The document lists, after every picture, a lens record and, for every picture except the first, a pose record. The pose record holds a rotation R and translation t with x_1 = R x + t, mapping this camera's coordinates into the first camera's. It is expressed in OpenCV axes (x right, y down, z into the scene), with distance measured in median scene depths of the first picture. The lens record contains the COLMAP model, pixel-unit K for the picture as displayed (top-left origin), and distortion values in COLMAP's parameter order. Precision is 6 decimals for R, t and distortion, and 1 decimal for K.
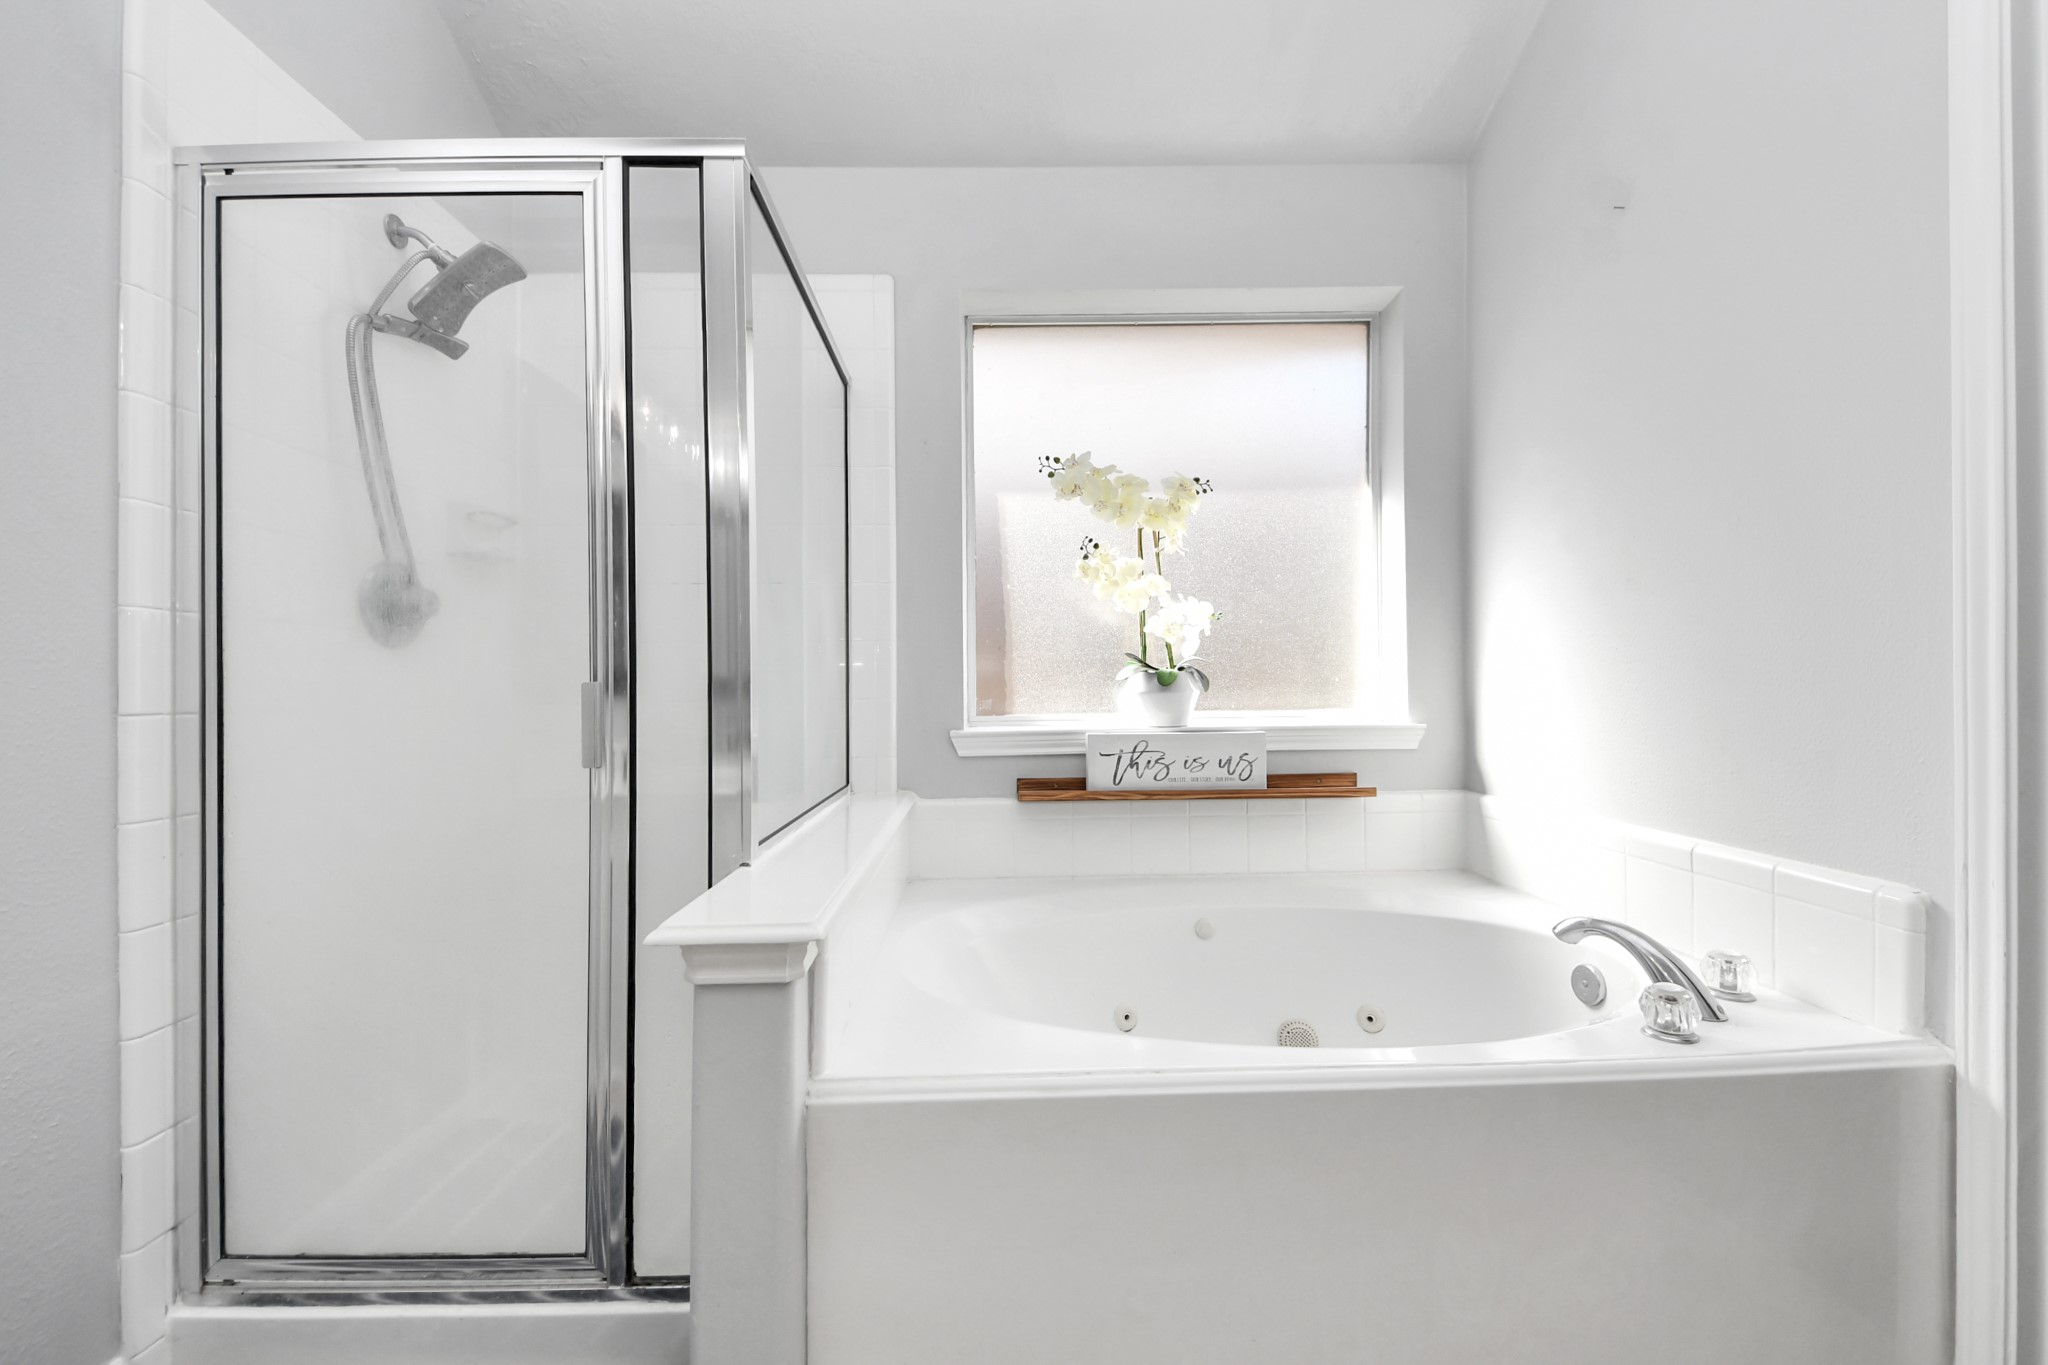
lens RADIAL K [[754.8, 0, 1002.4], [0, 754.8, 691.1], [0, 0, 1]] dist [0.015987, -0.012989]
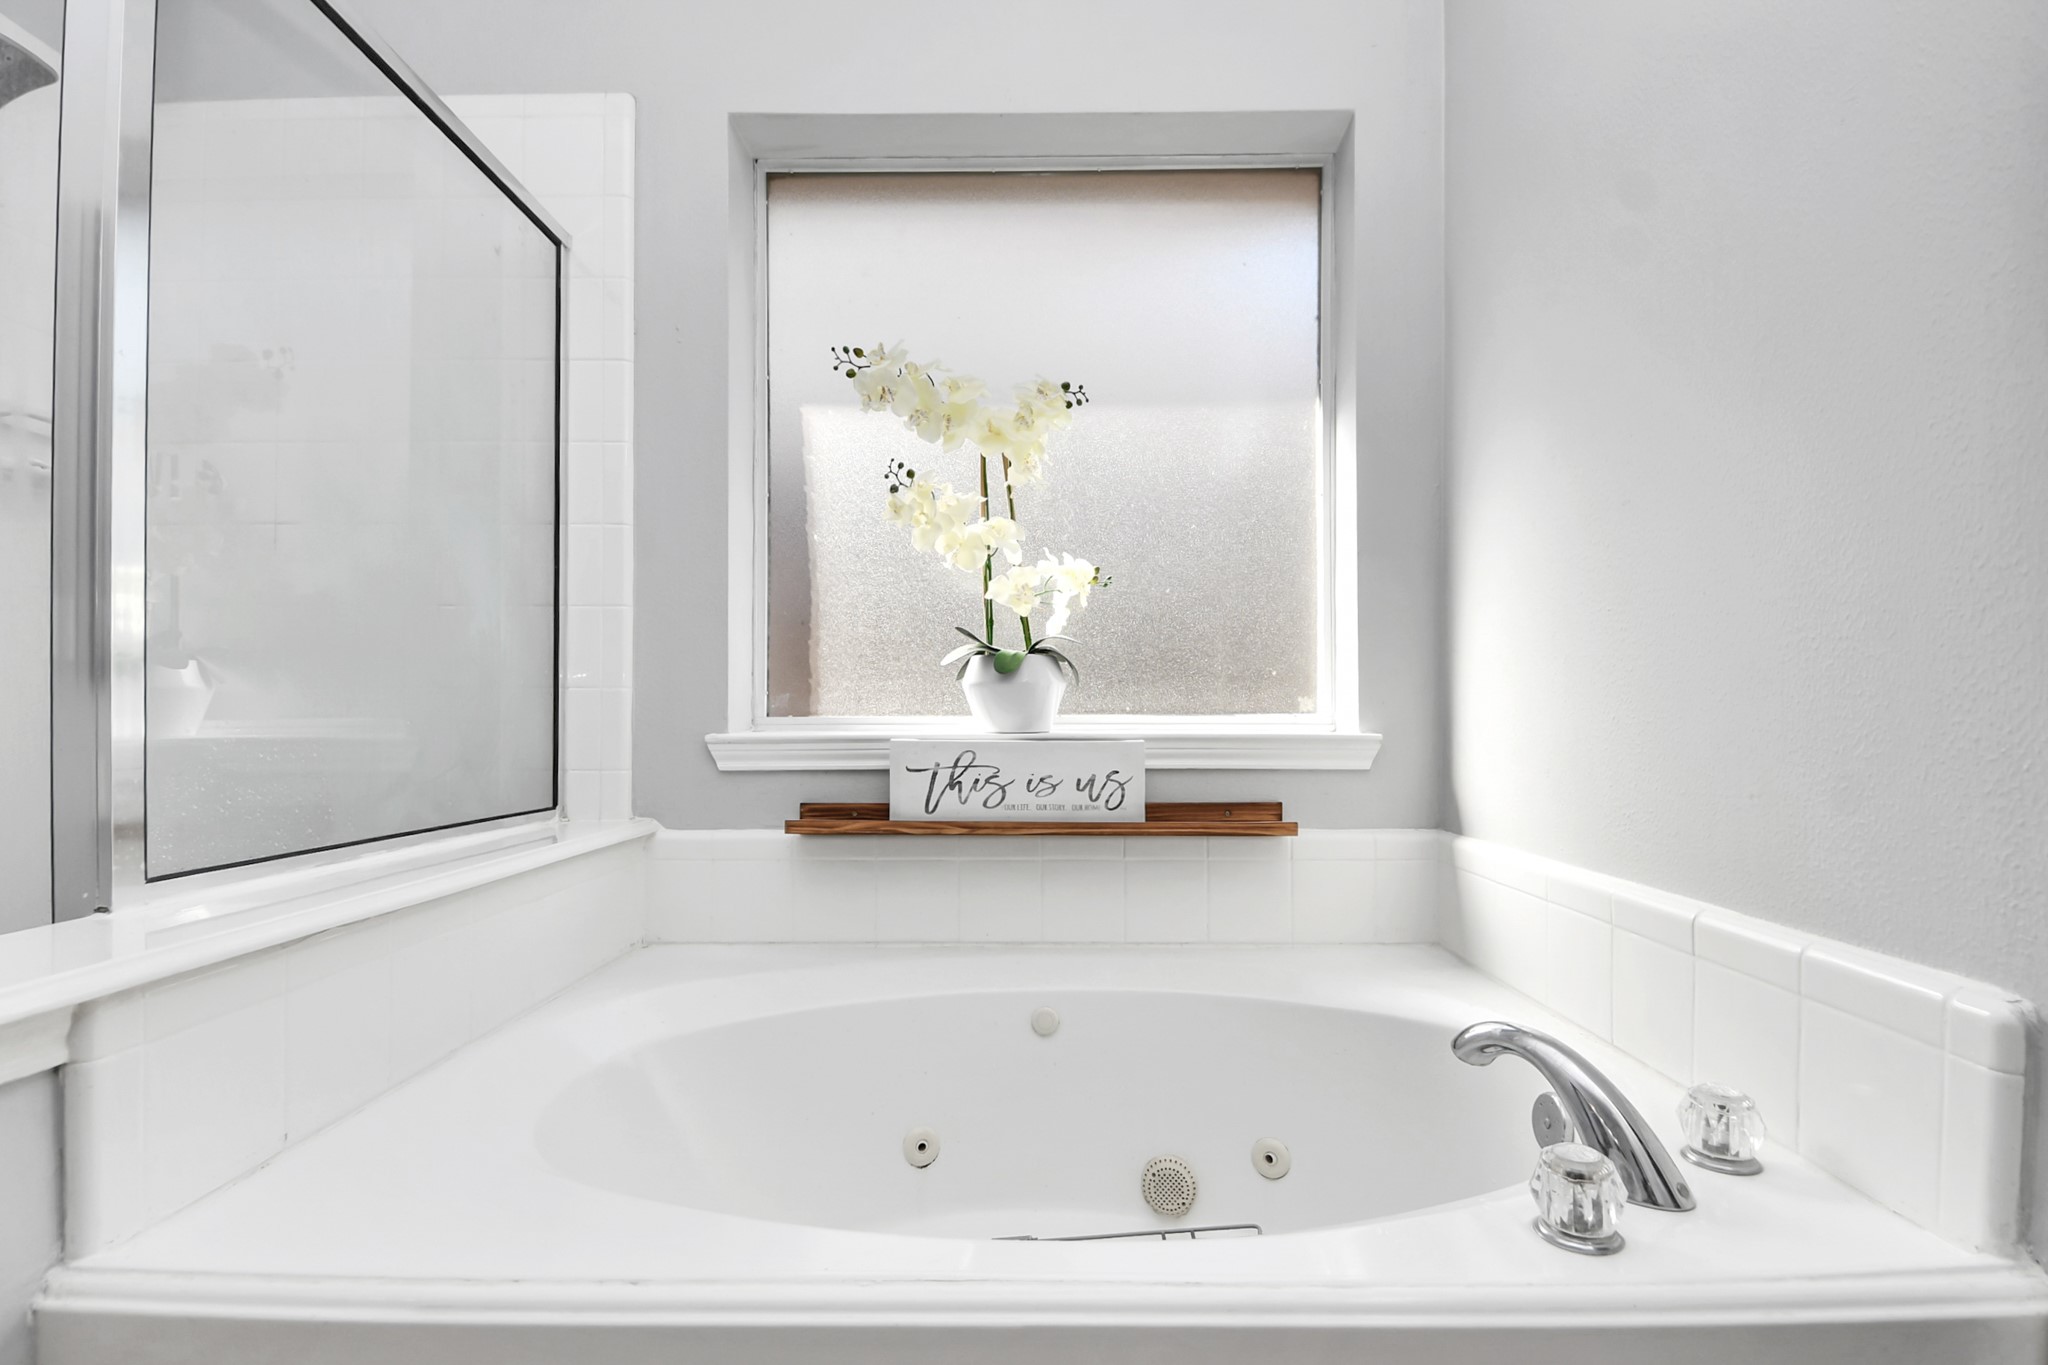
lens RADIAL K [[904.9, 0, 1018.7], [0, 904.9, 716.7], [0, 0, 1]] dist [0.012636, -0.015990]
pose [[0.999551, 0.013902, -0.026560, 0.253472], [-0.013959, 0.999901, -0.001937, 0.034903], [0.026531, 0.002307, 0.999645, 0.160471]]
